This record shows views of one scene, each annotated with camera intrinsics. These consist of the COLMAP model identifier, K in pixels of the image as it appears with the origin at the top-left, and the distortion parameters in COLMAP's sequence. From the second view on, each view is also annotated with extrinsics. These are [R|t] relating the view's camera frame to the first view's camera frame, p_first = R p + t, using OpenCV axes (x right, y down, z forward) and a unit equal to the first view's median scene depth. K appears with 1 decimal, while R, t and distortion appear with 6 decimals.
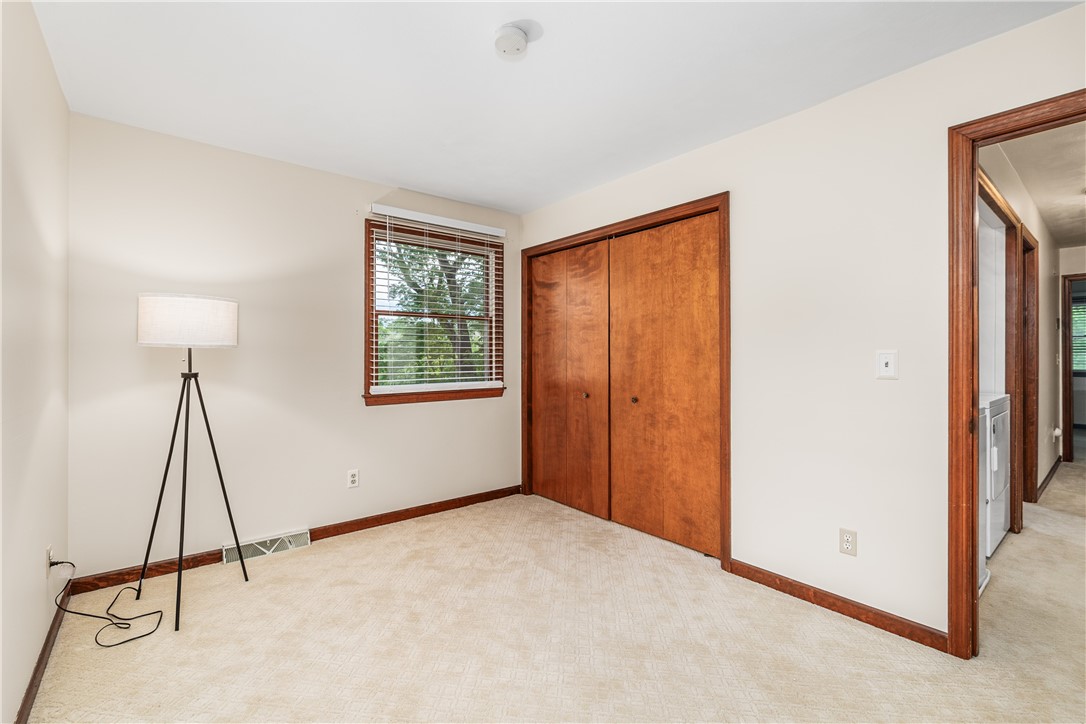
lens RADIAL K [[478.2, 0, 538.4], [0, 478.2, 365.6], [0, 0, 1]] dist [-0.008200, 0.000371]
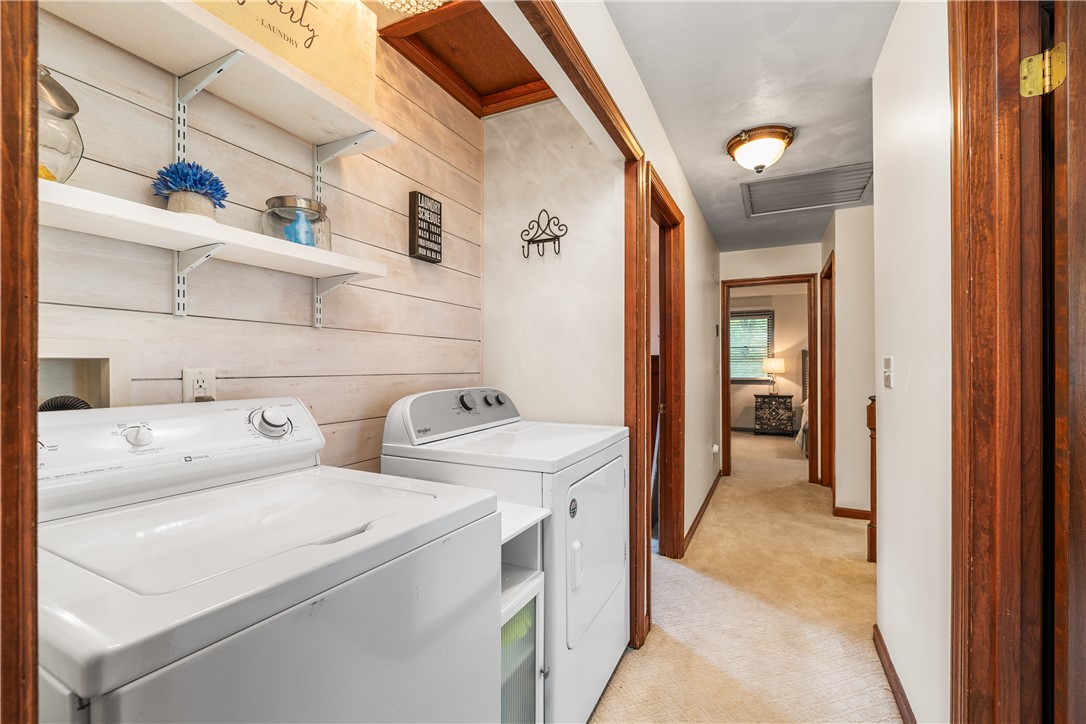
lens RADIAL K [[478.2, 0, 538.4], [0, 478.2, 365.6], [0, 0, 1]] dist [-0.008200, 0.000371]
pose [[0.907125, 0.008531, 0.420775, 0.551527], [-0.004142, 0.999927, -0.011344, -0.011090], [-0.420841, 0.008548, 0.907094, 0.427168]]
